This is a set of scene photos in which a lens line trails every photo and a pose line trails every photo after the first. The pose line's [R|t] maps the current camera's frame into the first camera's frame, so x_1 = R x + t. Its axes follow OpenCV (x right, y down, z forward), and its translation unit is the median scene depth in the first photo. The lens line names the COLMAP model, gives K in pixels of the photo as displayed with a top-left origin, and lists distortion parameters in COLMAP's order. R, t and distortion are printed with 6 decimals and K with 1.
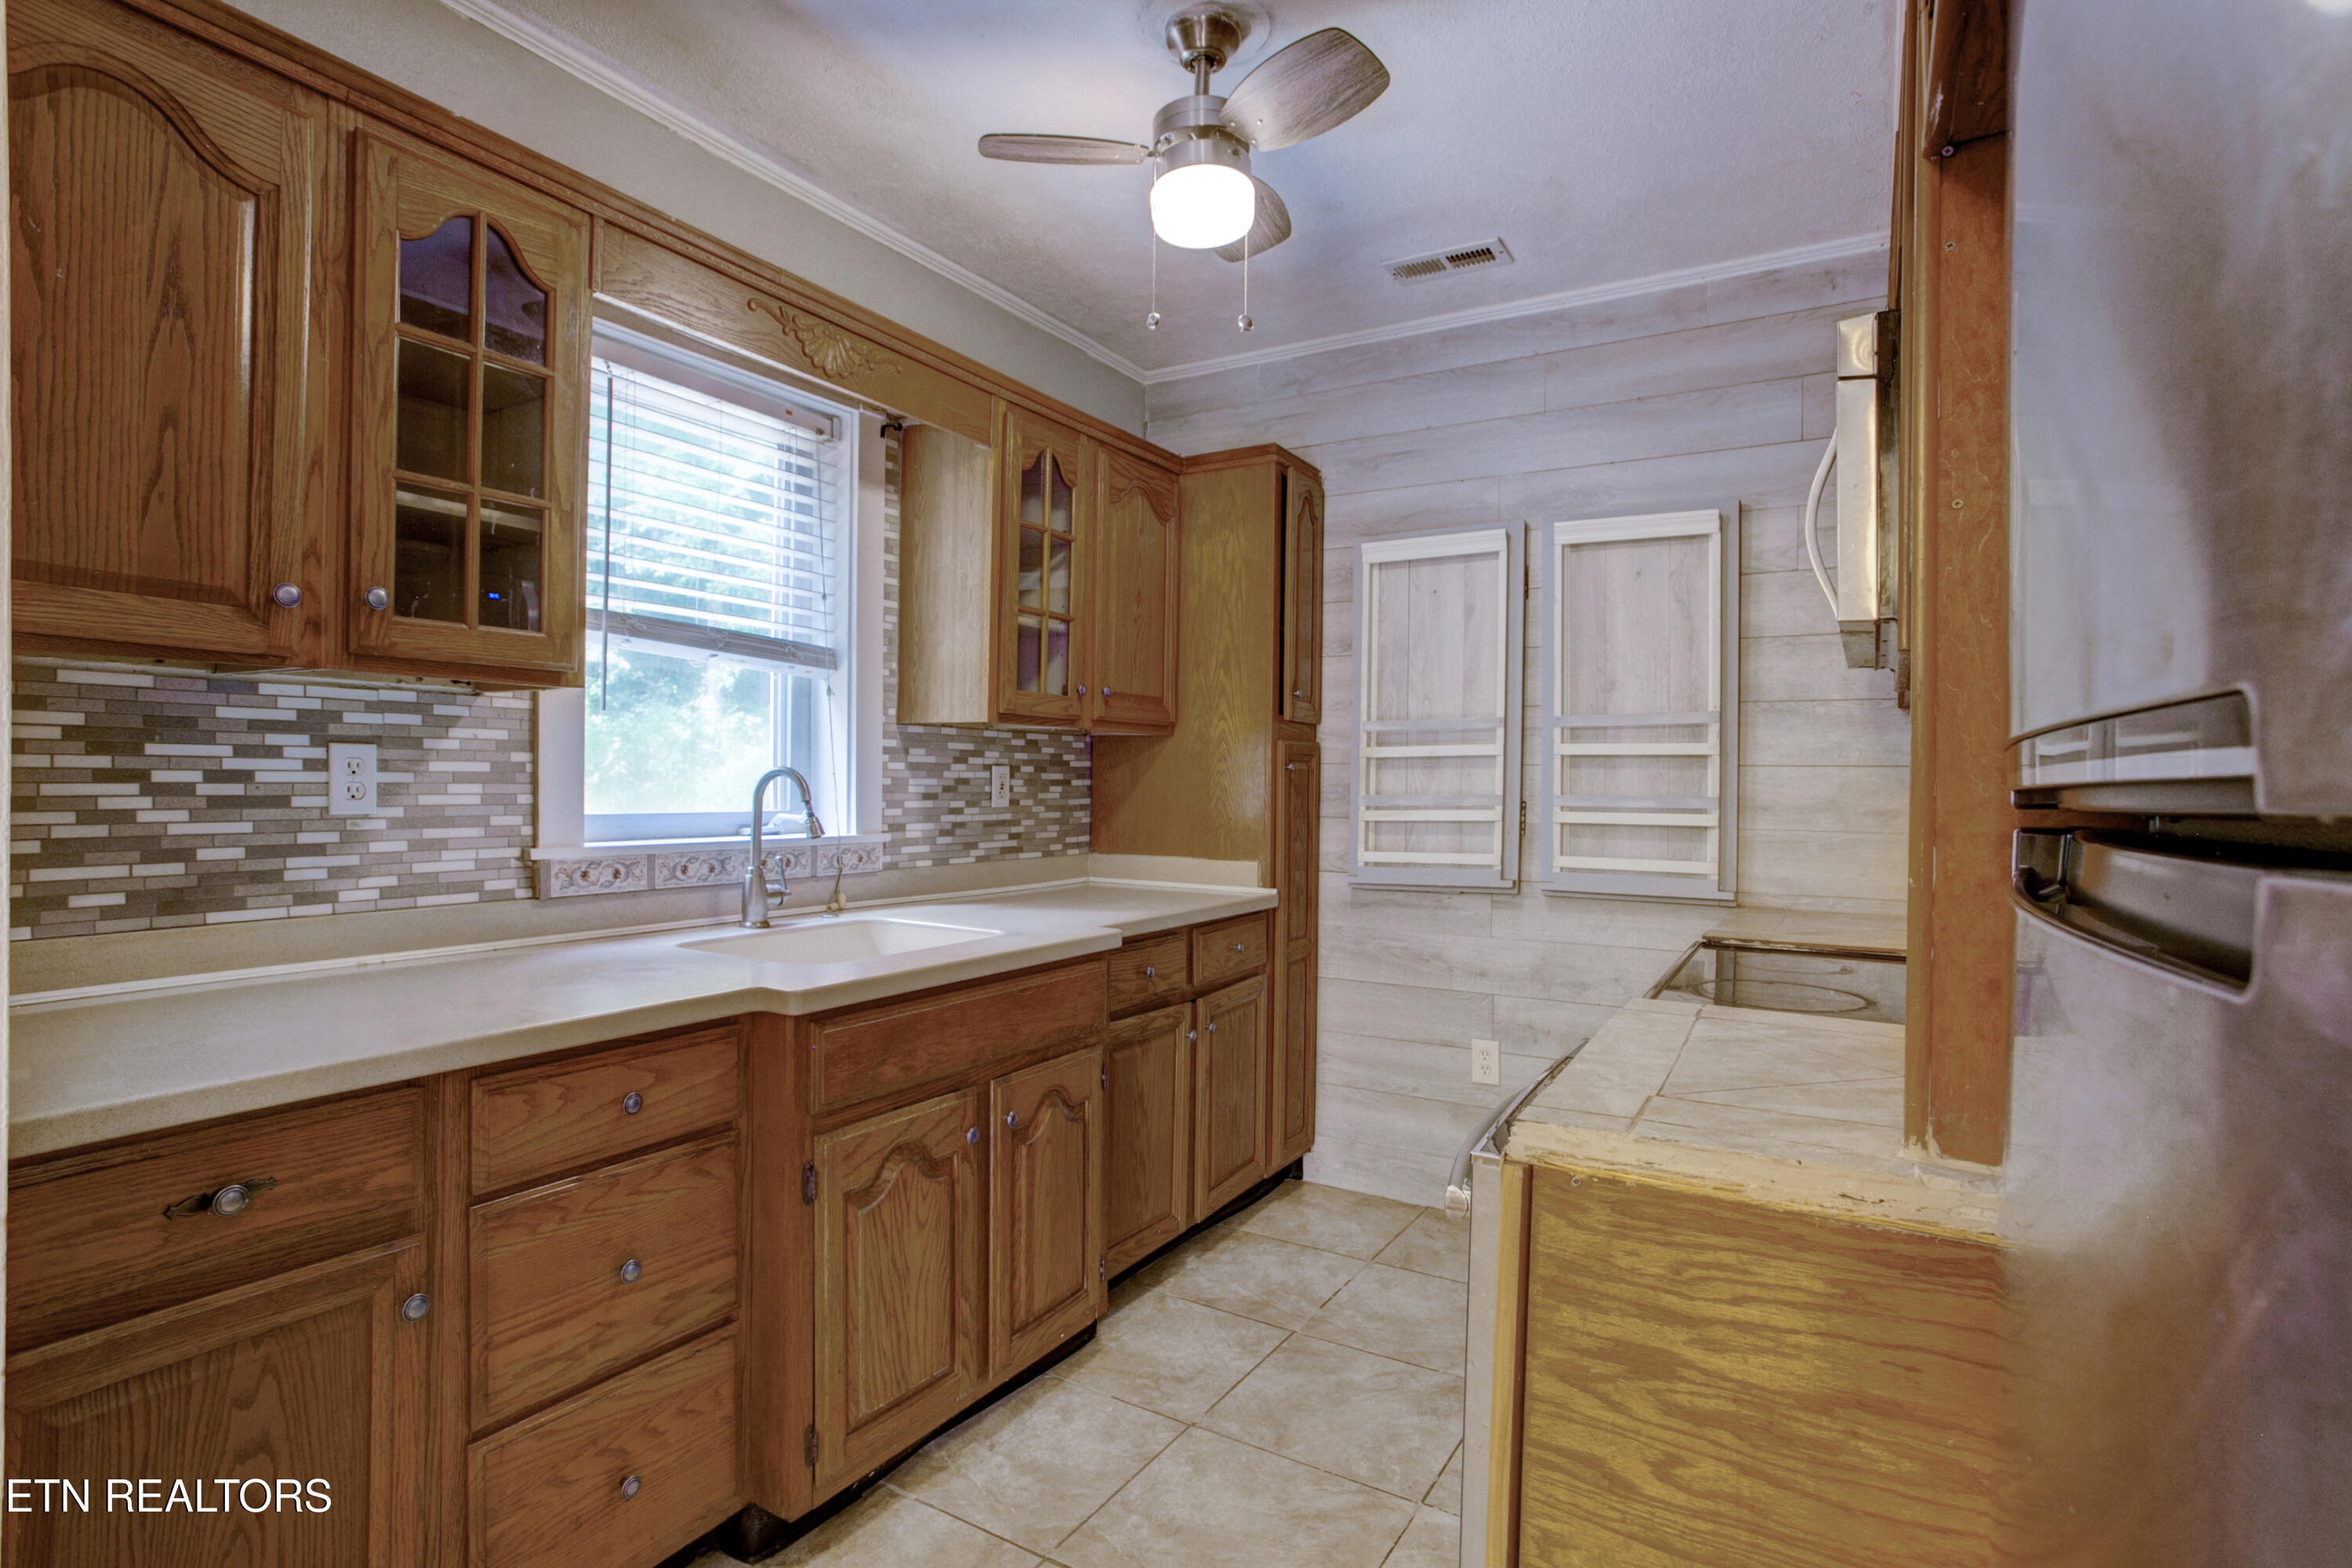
lens RADIAL K [[1167.6, 0, 1168.3], [0, 1167.6, 786.8], [0, 0, 1]] dist [-0.057849, 0.034854]
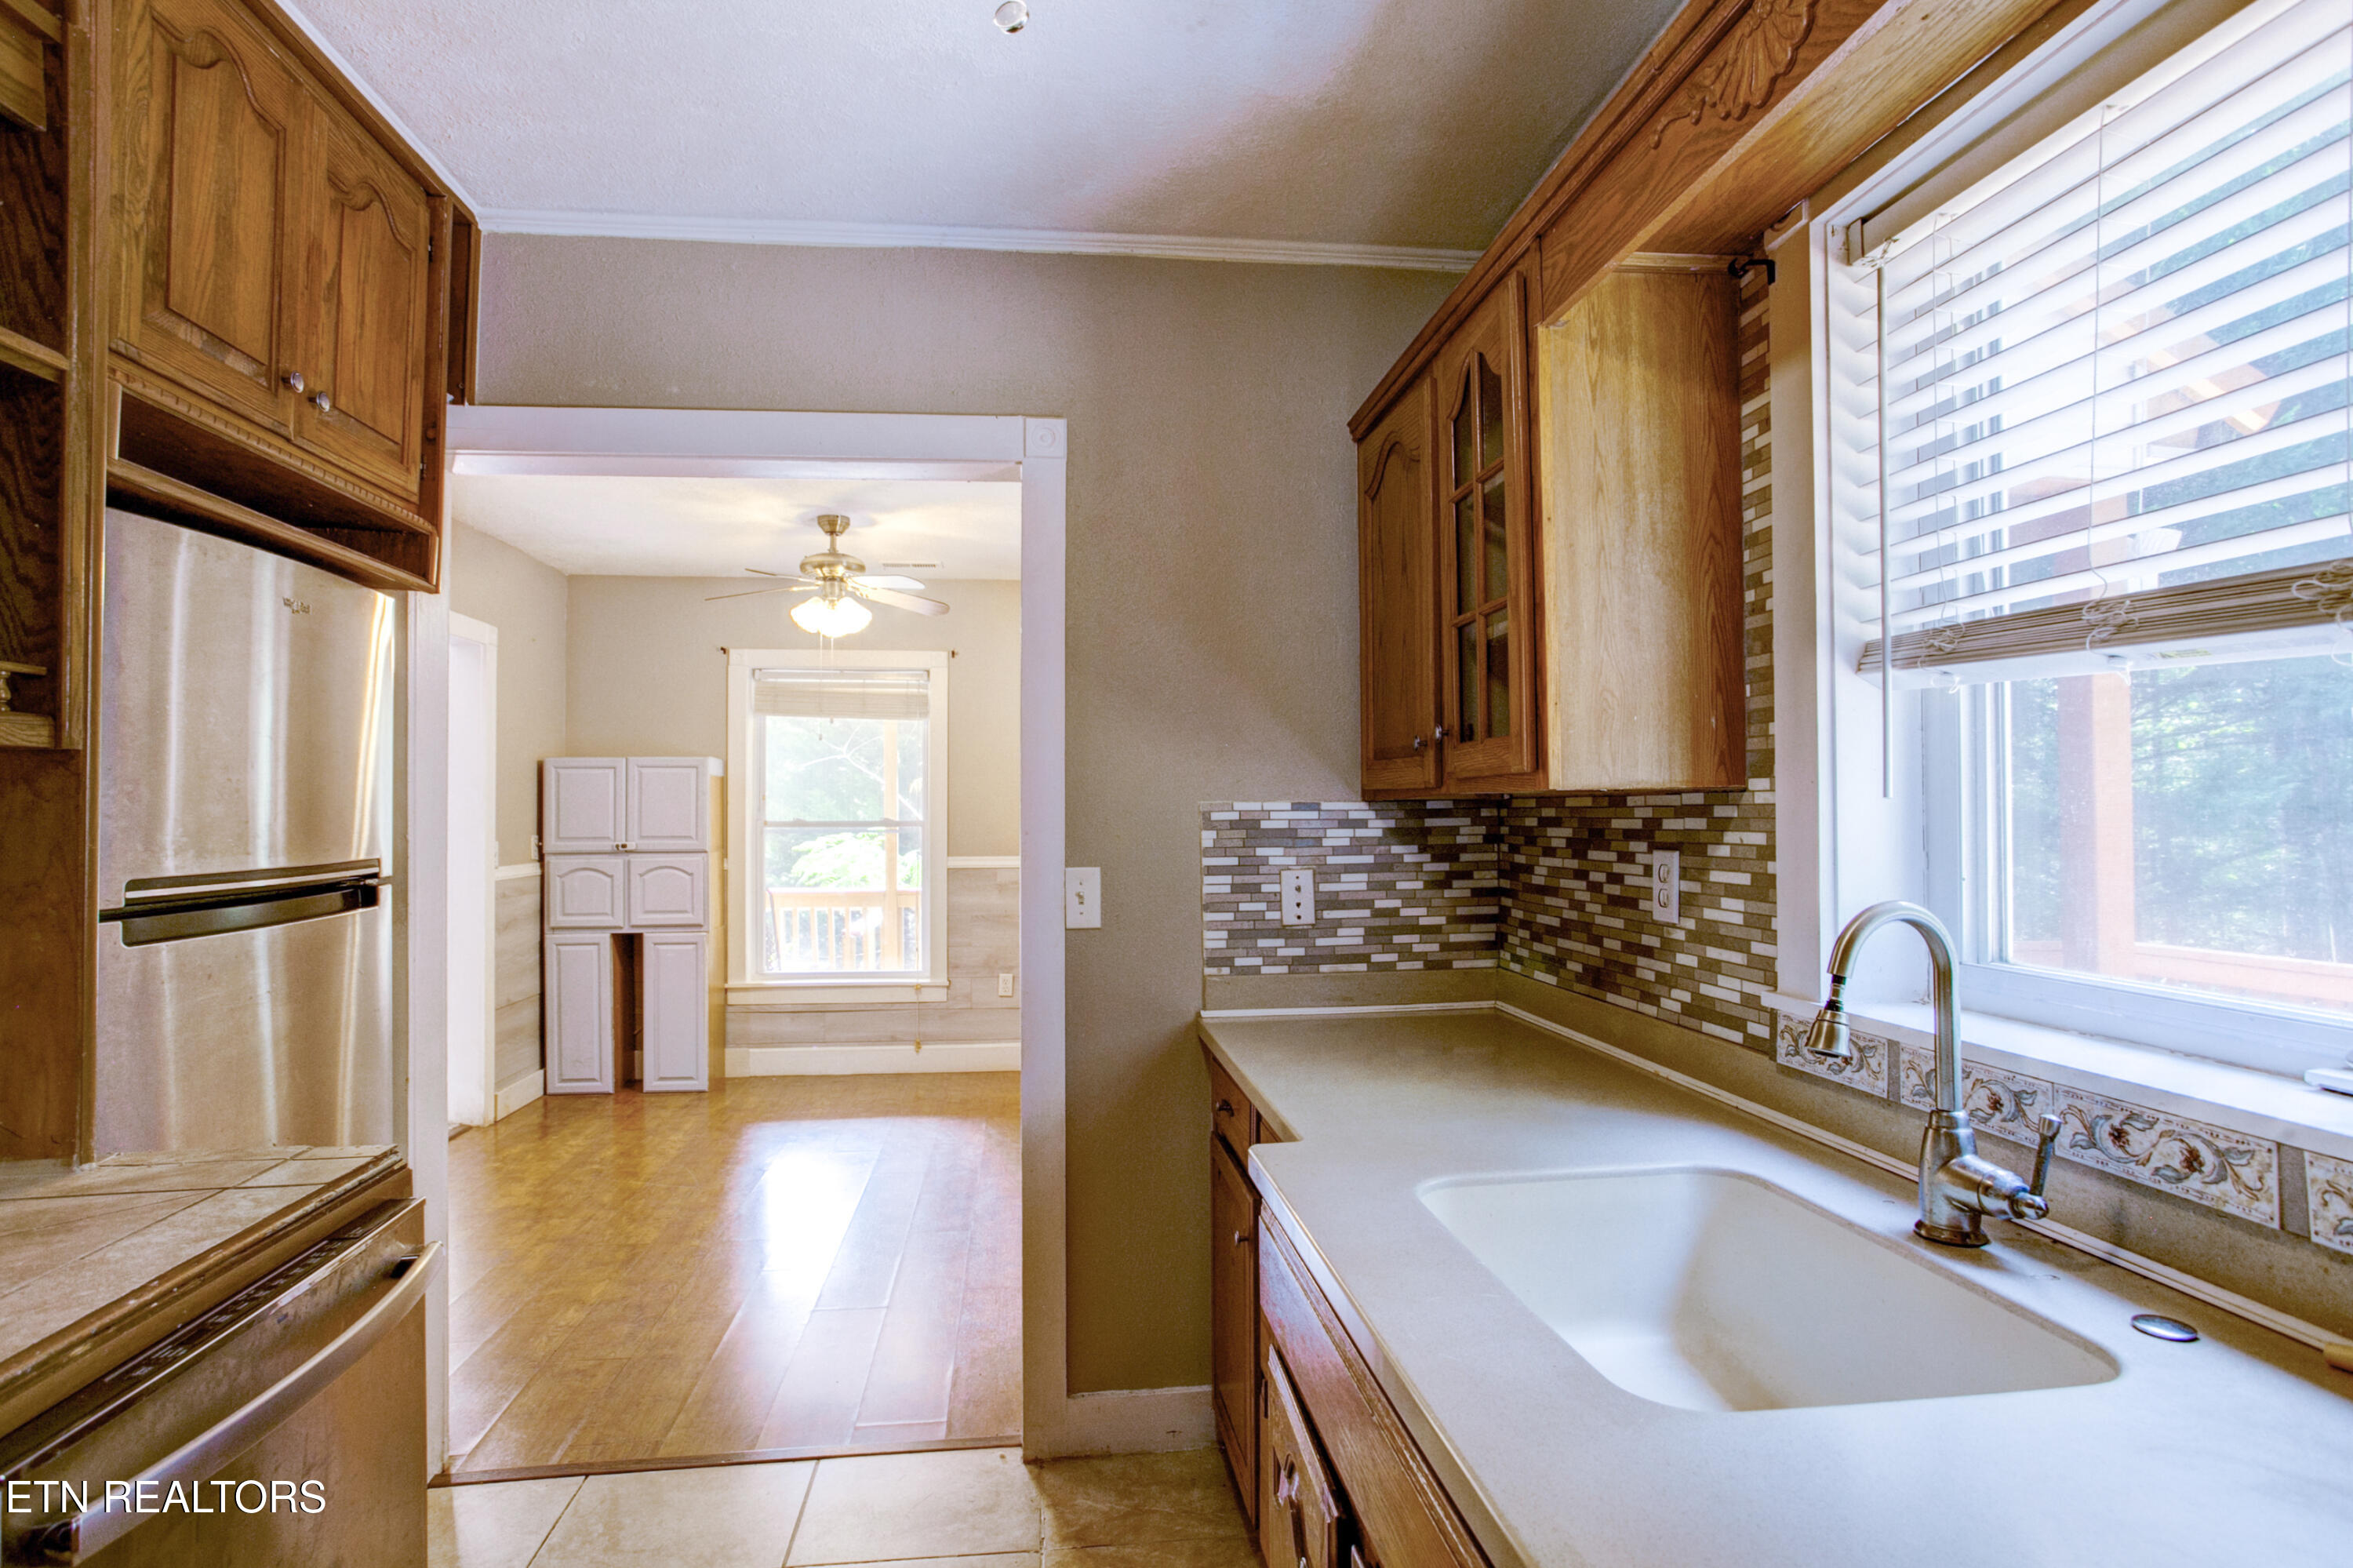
lens RADIAL K [[1170.7, 0, 1163.7], [0, 1170.7, 789.4], [0, 0, 1]] dist [-0.052031, 0.033207]
pose [[-0.792532, -0.020294, -0.609493, 0.161599], [-0.008757, 0.999722, -0.021901, -0.042269], [0.609768, -0.012021, -0.792489, 1.002980]]
